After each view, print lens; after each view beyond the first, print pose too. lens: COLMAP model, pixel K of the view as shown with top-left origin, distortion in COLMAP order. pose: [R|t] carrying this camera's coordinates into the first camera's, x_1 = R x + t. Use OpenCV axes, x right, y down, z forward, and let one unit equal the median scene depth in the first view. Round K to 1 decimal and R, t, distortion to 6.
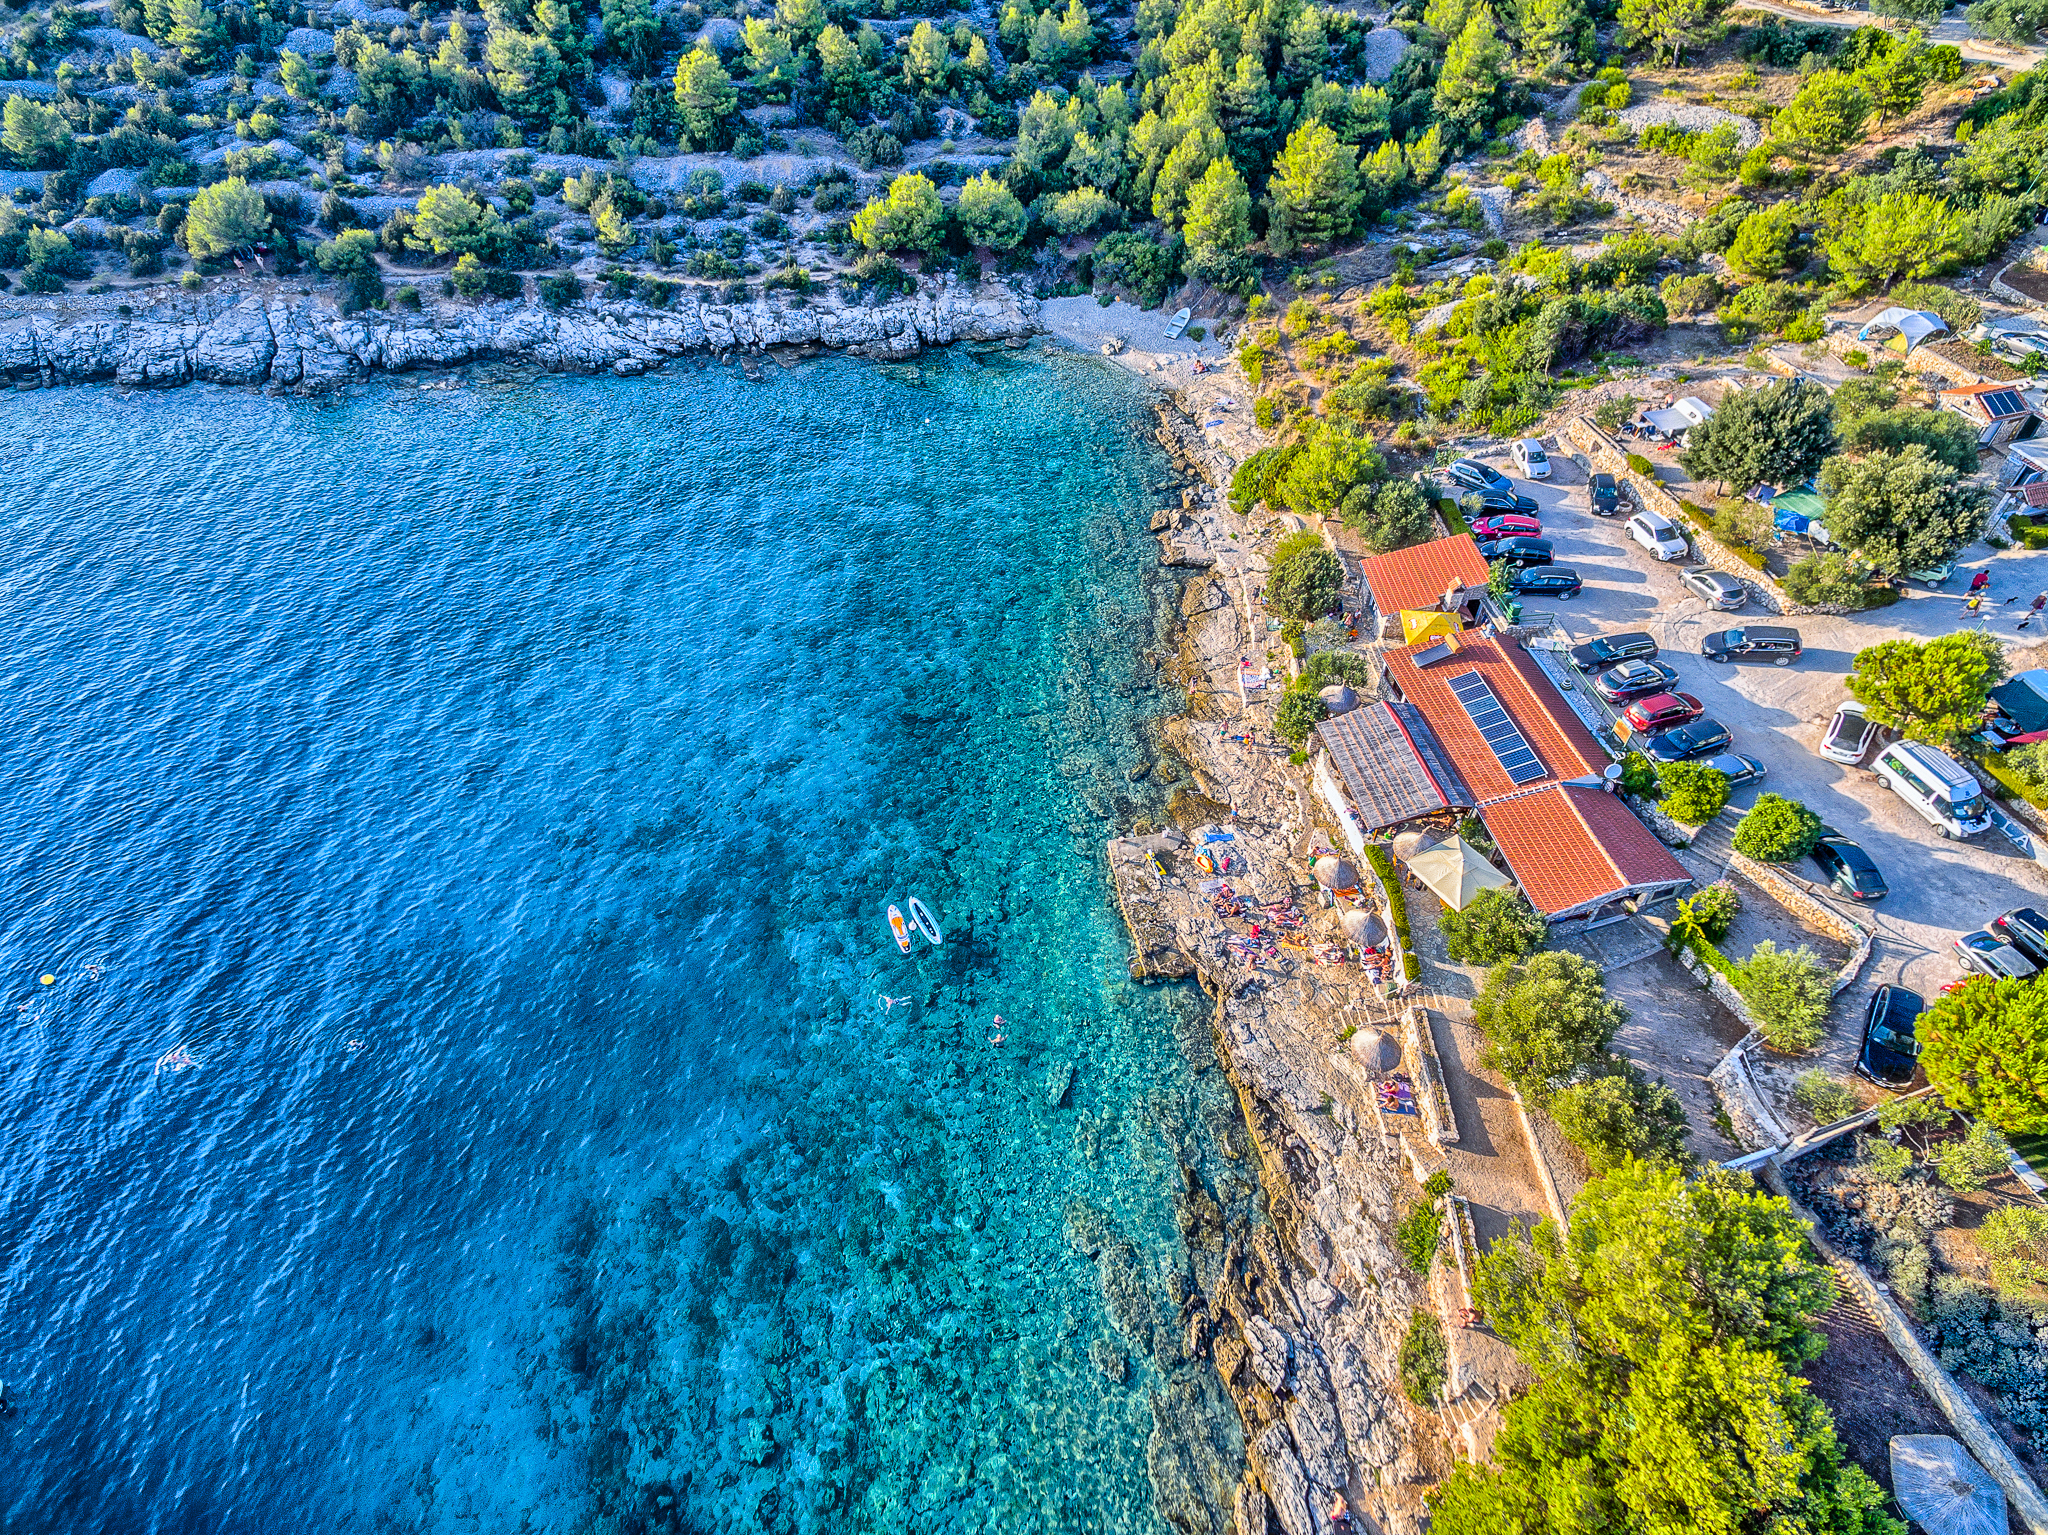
lens RADIAL K [[1112.1, 0, 1027.6], [0, 1112.1, 779.4], [0, 0, 1]] dist [0.093359, -0.041417]
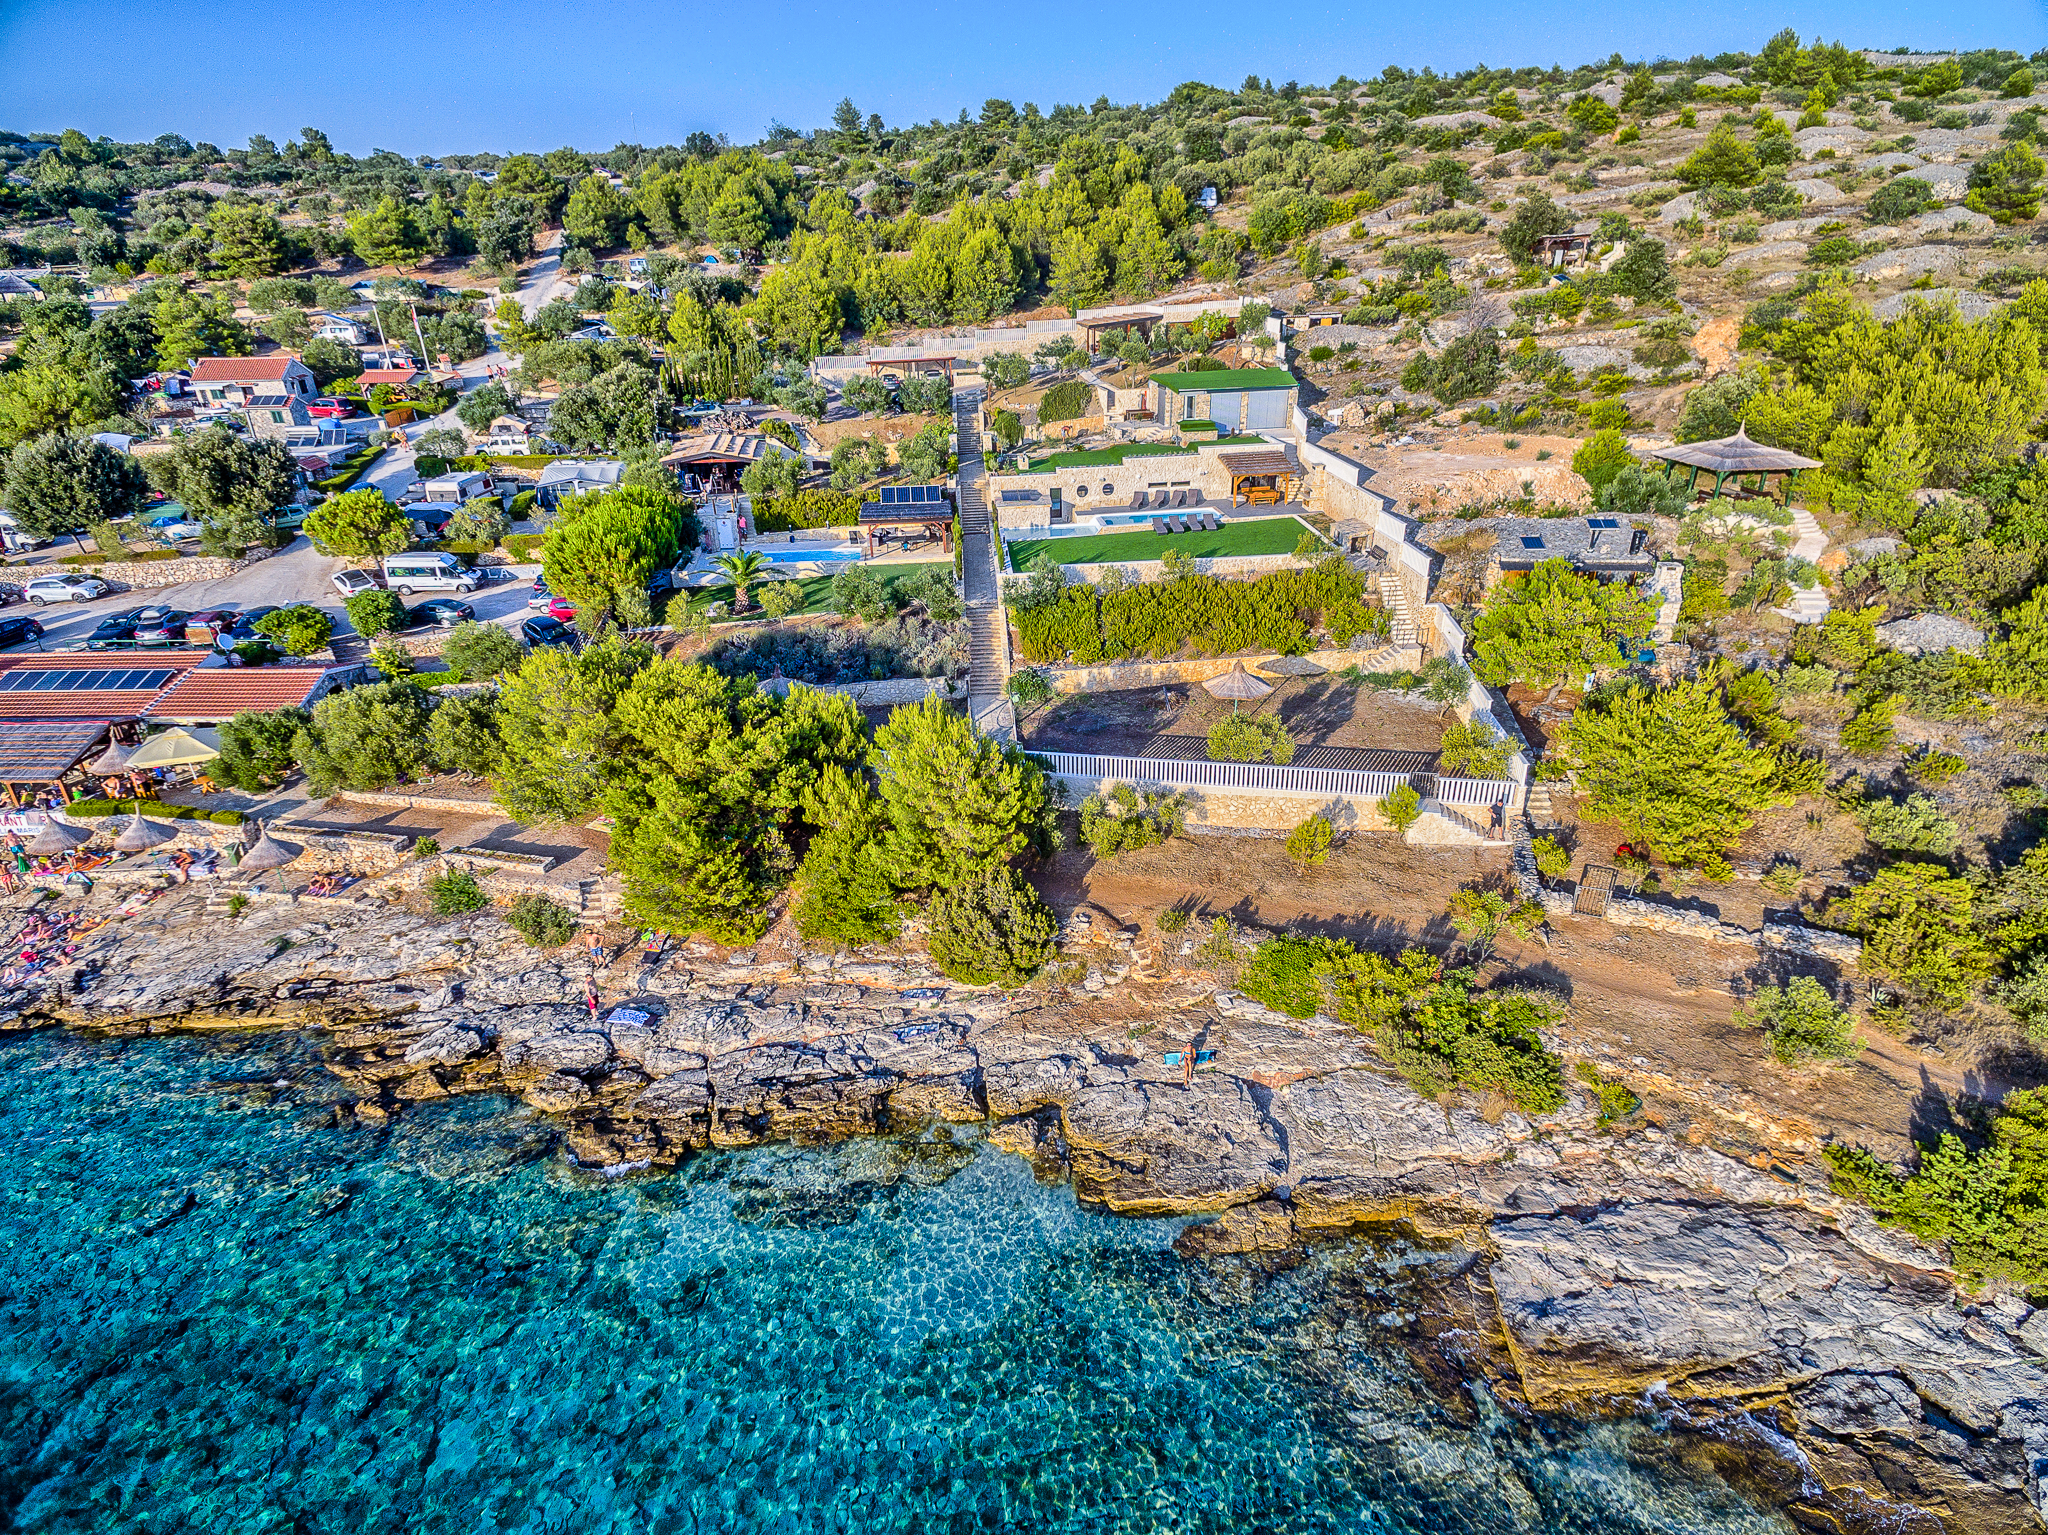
lens RADIAL K [[1112.1, 0, 1032.8], [0, 1112.1, 777.4], [0, 0, 1]] dist [0.093359, -0.041417]
pose [[0.184233, -0.405679, 0.895256, -0.391624], [0.729791, 0.666587, 0.151877, 0.509163], [-0.658380, 0.625369, 0.418868, 0.156336]]
